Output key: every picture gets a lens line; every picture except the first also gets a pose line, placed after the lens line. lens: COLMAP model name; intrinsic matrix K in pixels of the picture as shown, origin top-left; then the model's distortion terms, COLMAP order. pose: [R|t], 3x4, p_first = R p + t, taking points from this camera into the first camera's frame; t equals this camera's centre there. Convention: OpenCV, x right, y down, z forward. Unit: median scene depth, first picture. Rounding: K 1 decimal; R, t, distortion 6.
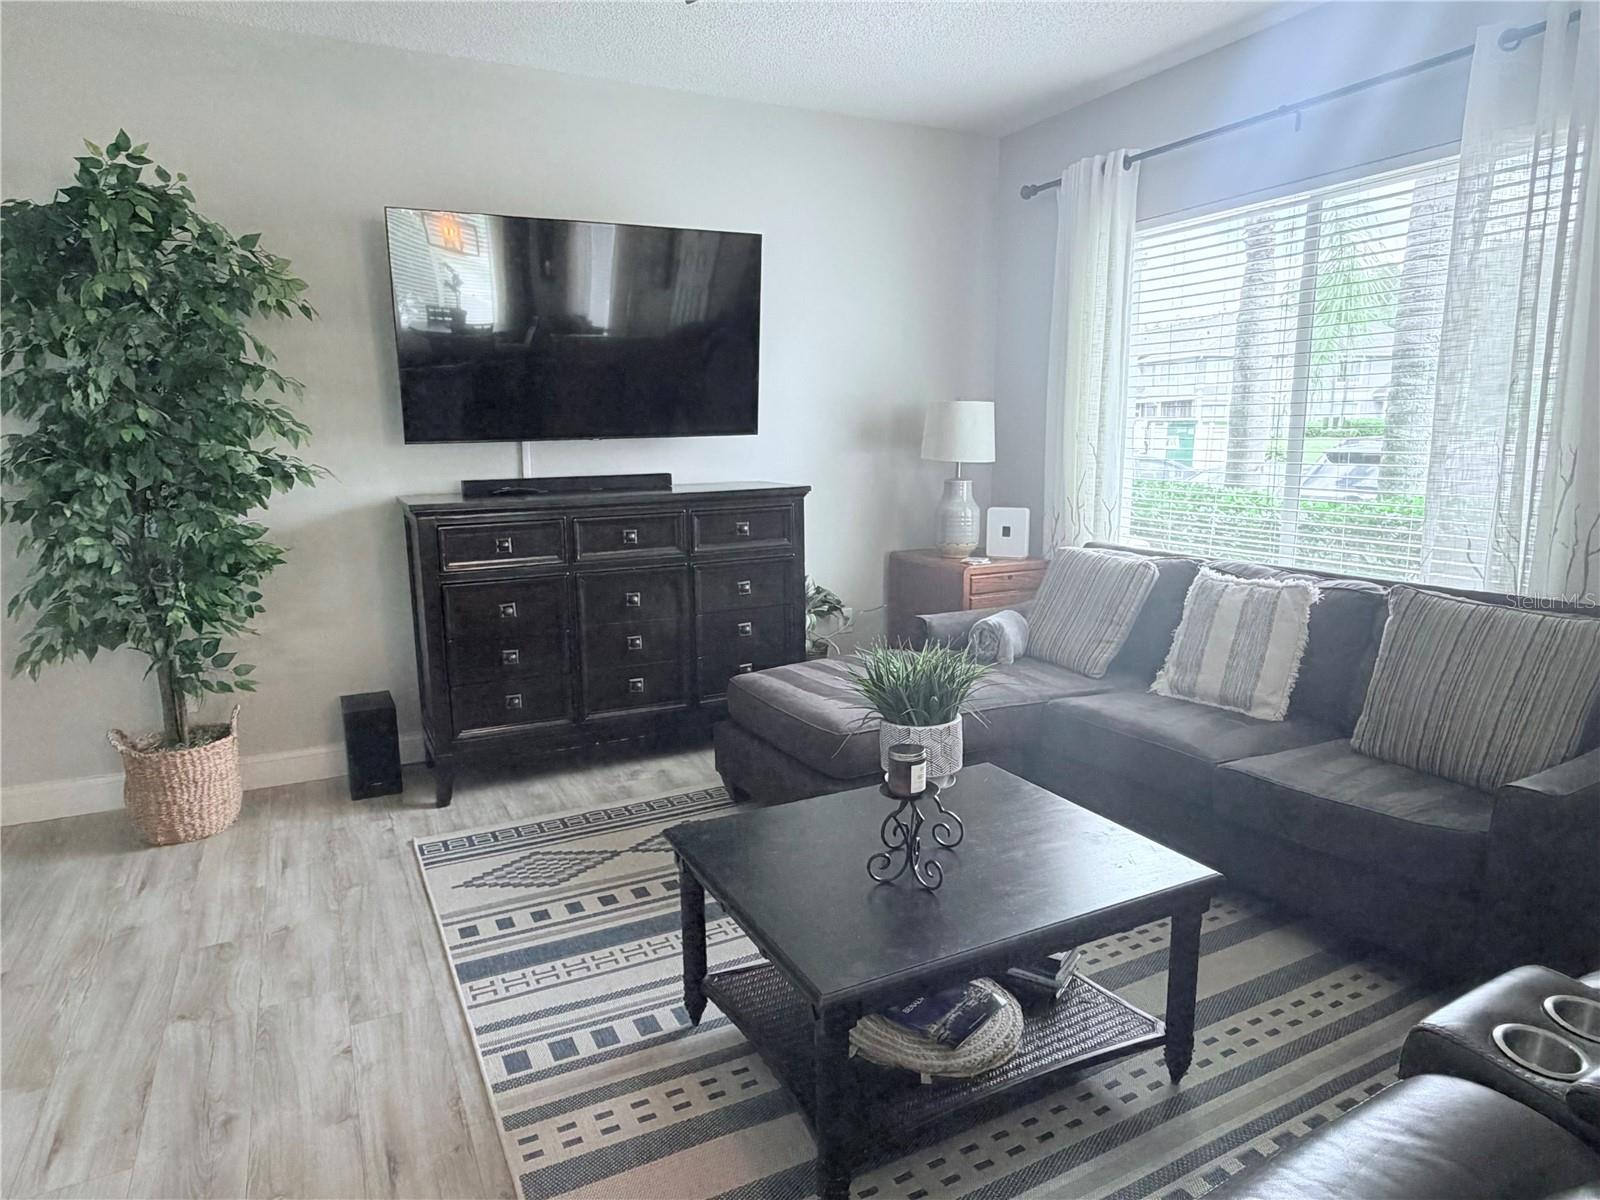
lens RADIAL K [[988.7, 0, 800.0], [0, 988.7, 600.0], [0, 0, 1]] dist [0.000021, 0.000966]
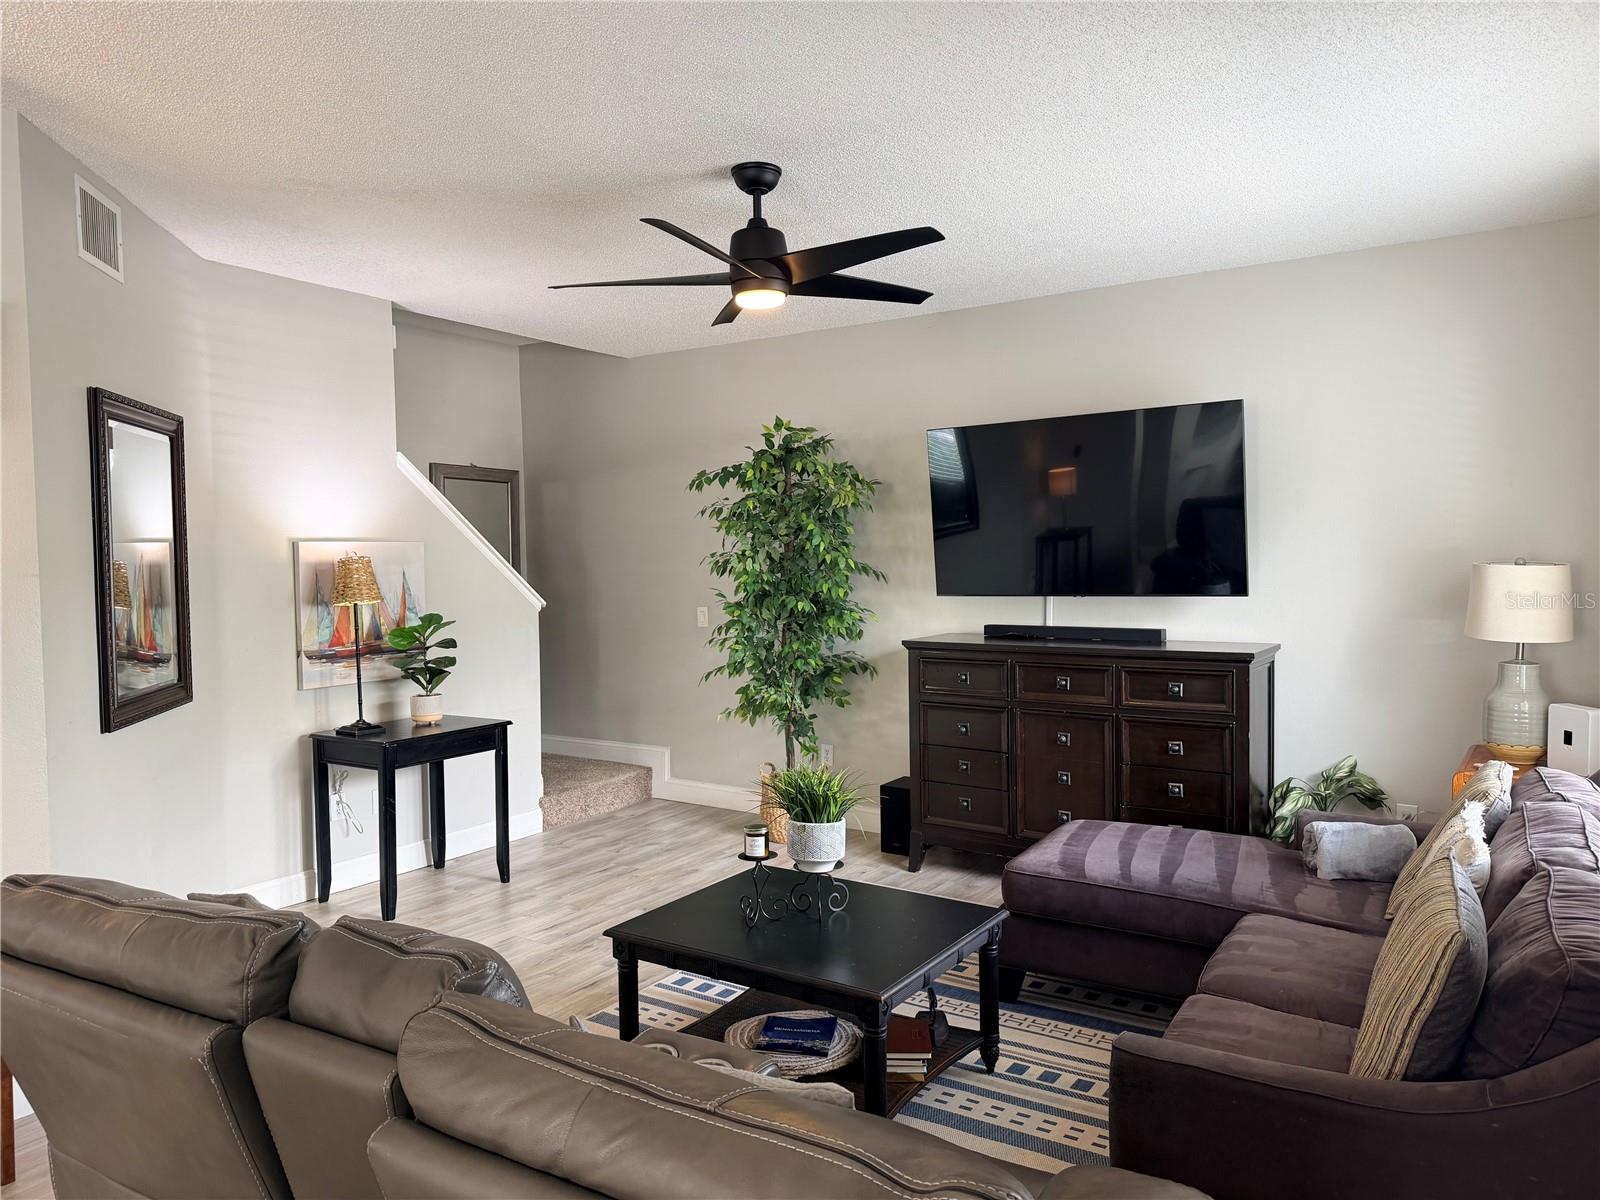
lens RADIAL K [[1130.4, 0, 800.0], [0, 1130.4, 600.0], [0, 0, 1]] dist [0.118393, -0.137717]
pose [[0.480141, 0.044742, -0.876050, 0.773576], [-0.143732, 0.989213, -0.028254, -0.073473], [0.865336, 0.139482, 0.481393, 0.084057]]
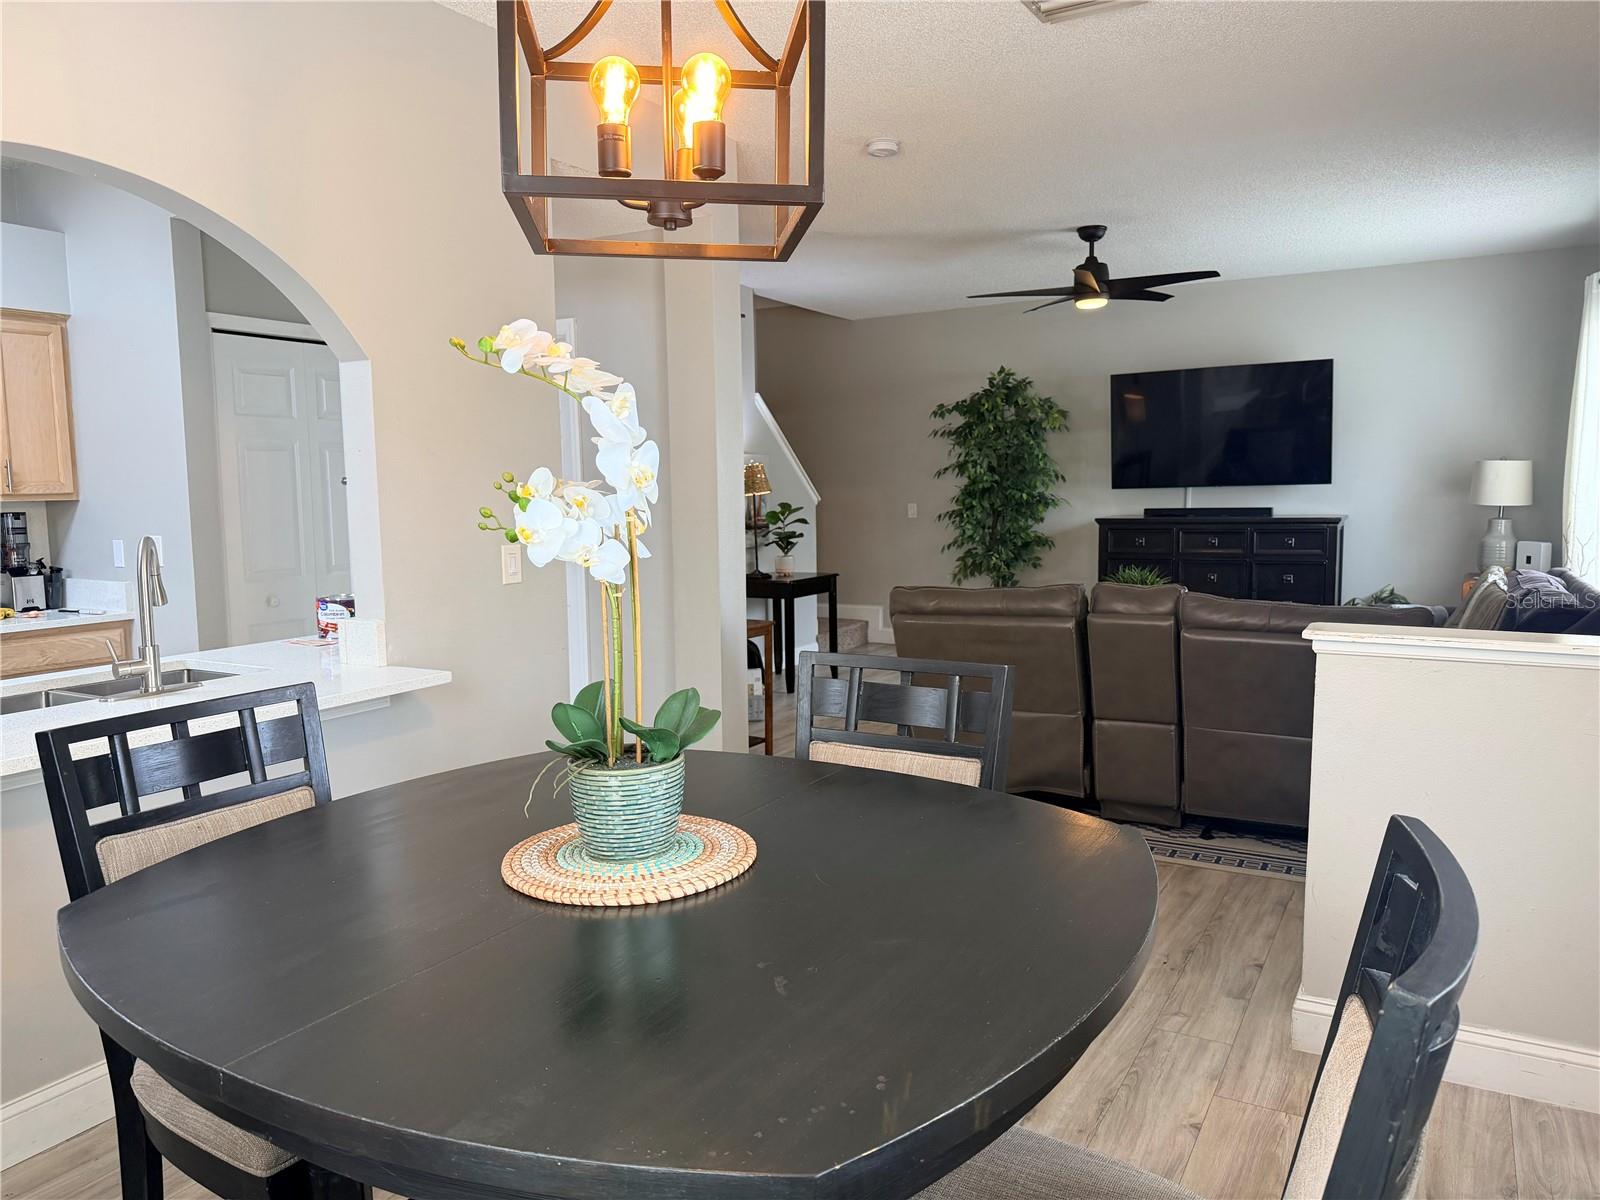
lens RADIAL K [[1119.3, 0, 800.0], [0, 1119.3, 600.0], [0, 0, 1]] dist [0.092375, -0.127101]
pose [[0.529385, 0.093606, -0.843202, 1.077654], [-0.135204, 0.990501, 0.025074, 0.082039], [0.837539, 0.100730, 0.537012, -0.649121]]
